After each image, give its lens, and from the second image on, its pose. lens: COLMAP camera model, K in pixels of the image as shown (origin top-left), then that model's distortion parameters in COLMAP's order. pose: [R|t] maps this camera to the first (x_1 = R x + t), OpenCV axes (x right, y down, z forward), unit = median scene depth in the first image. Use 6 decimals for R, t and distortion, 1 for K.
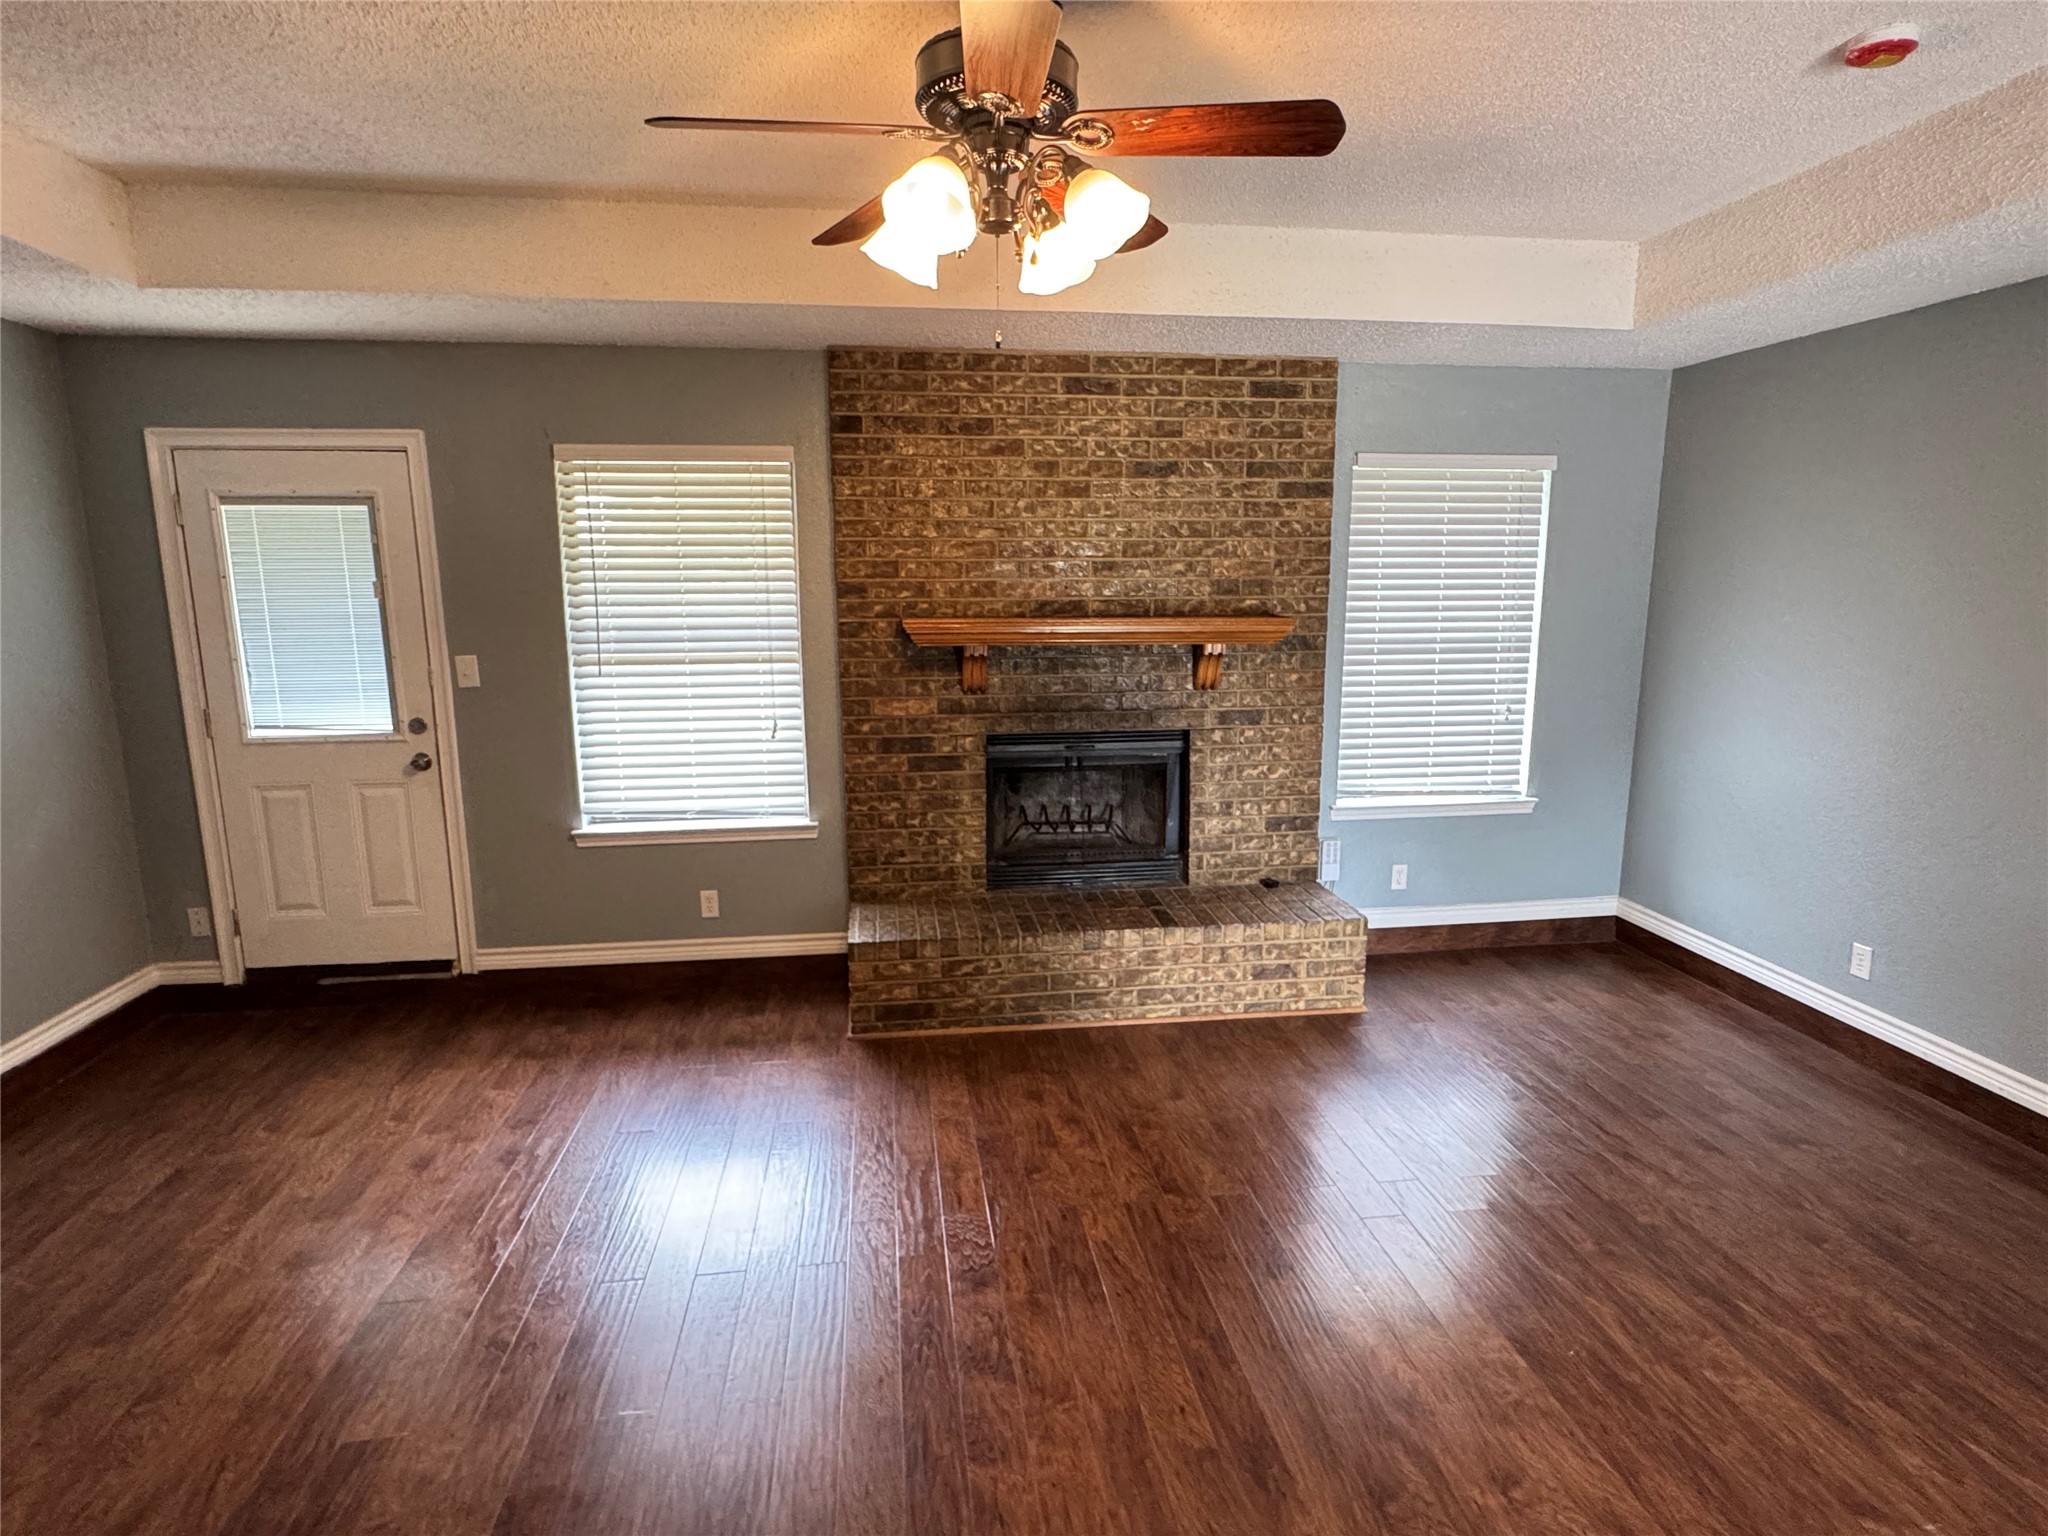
lens RADIAL K [[1085.1, 0, 1026.9], [0, 1085.1, 770.1], [0, 0, 1]] dist [-0.004943, 0.001530]
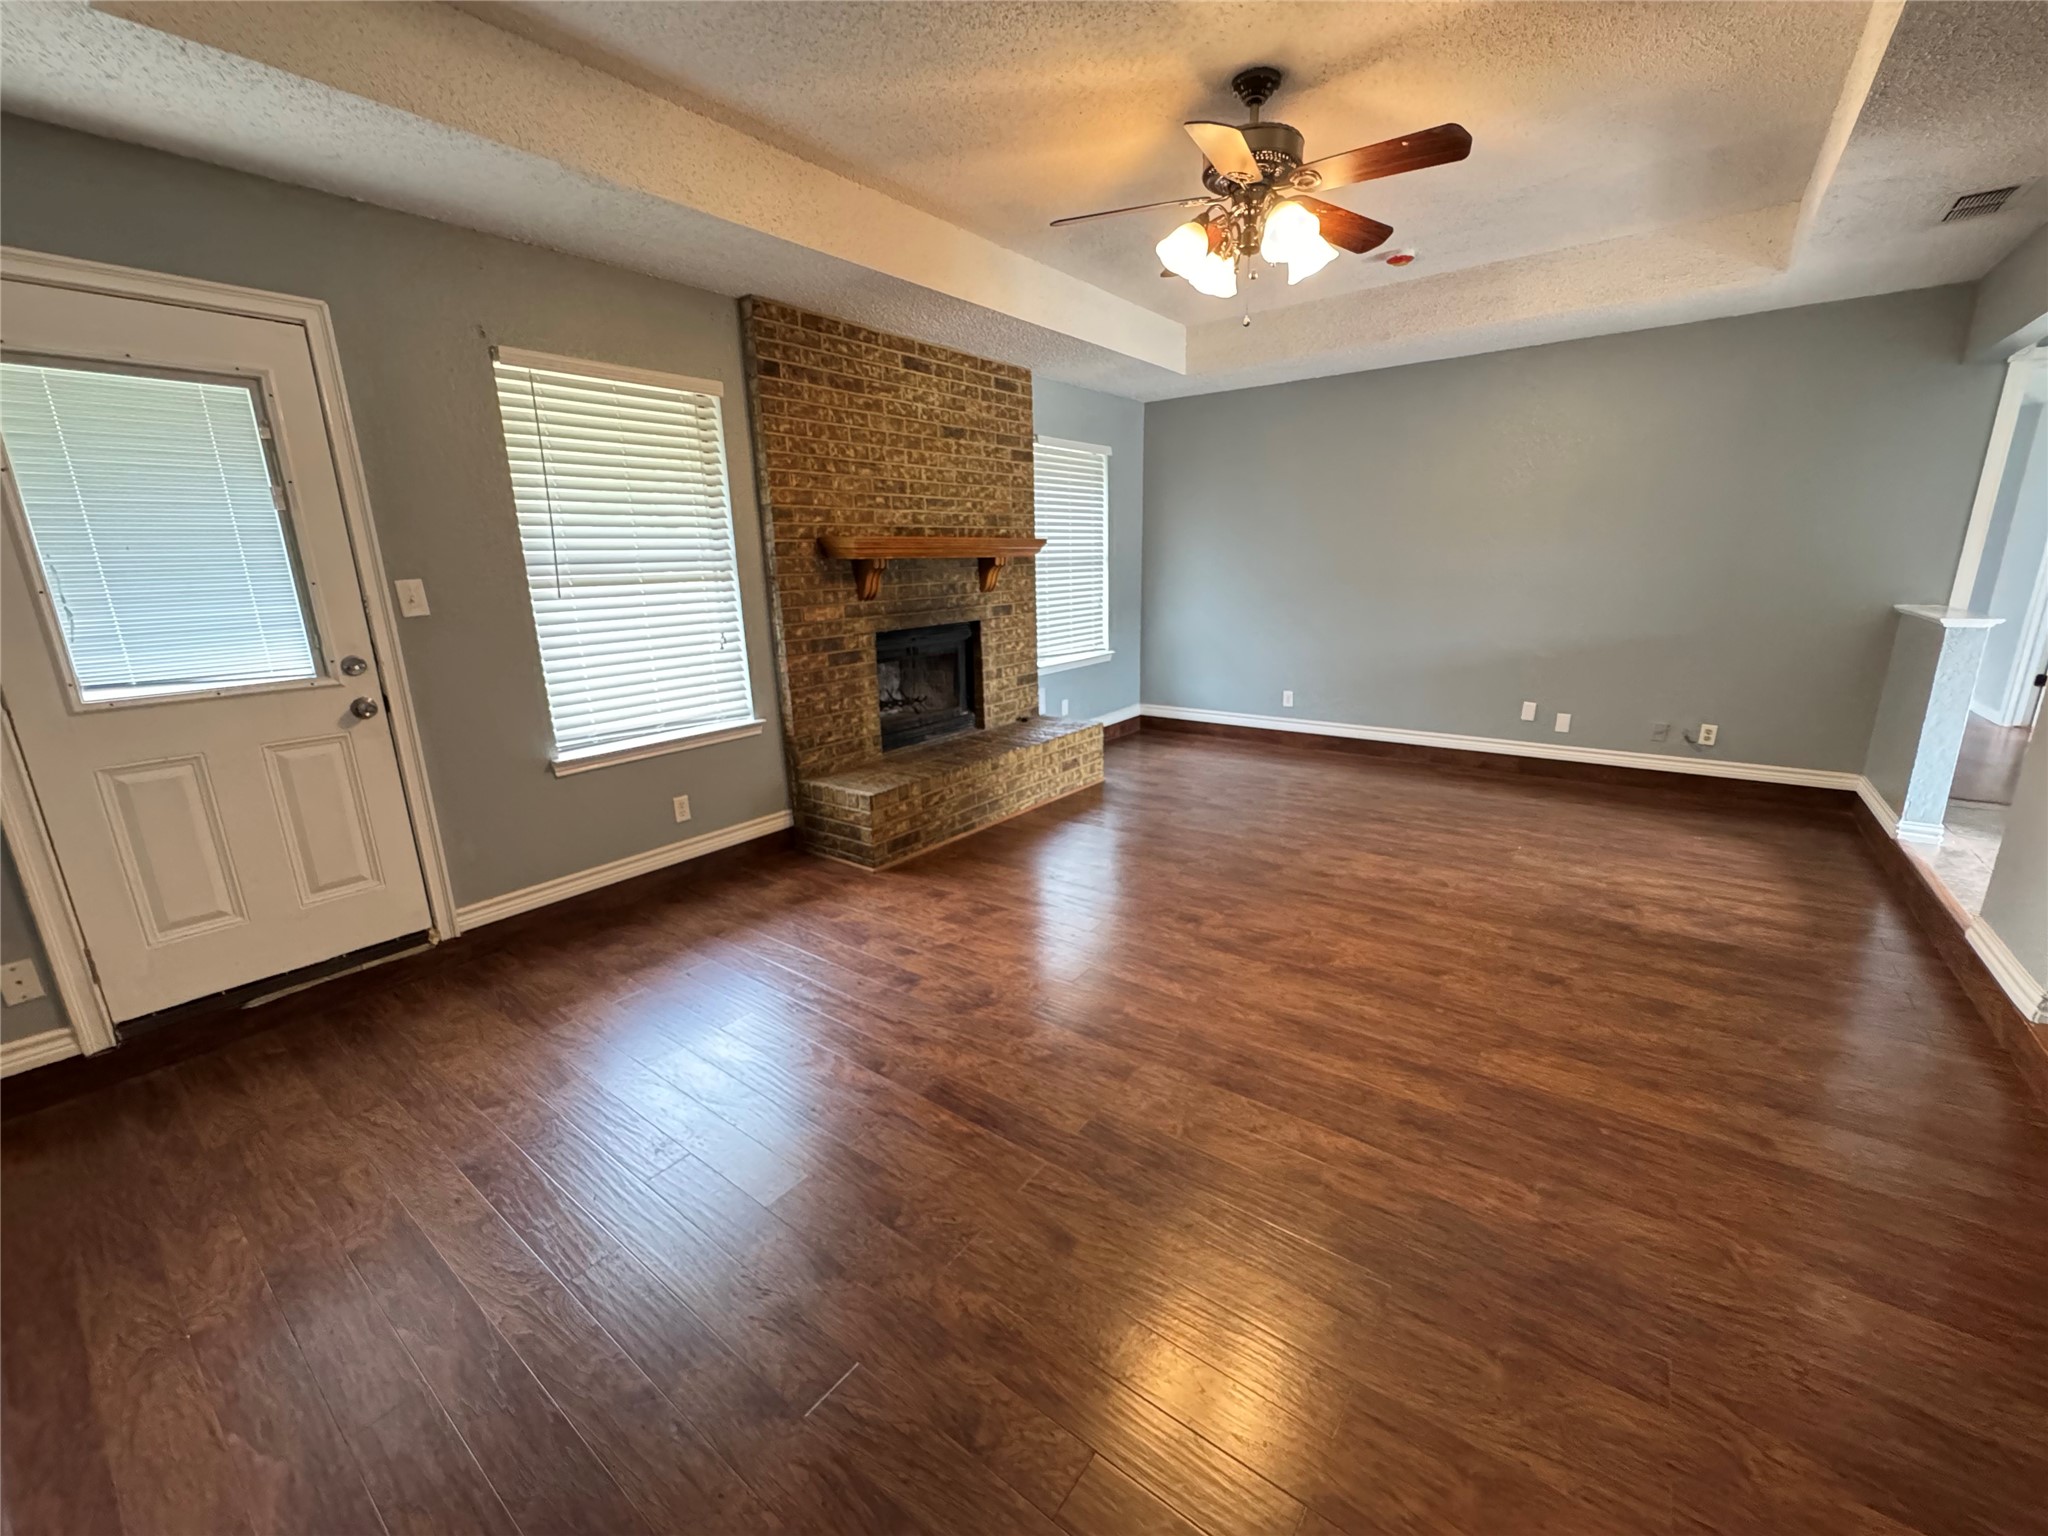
lens RADIAL K [[829.7, 0, 1028.1], [0, 829.7, 767.3], [0, 0, 1]] dist [-0.001347, -0.000368]
pose [[0.703904, -0.186852, 0.685277, -0.639890], [0.149412, 0.982144, 0.114324, 0.041224], [-0.694403, 0.021916, 0.719253, 0.167638]]
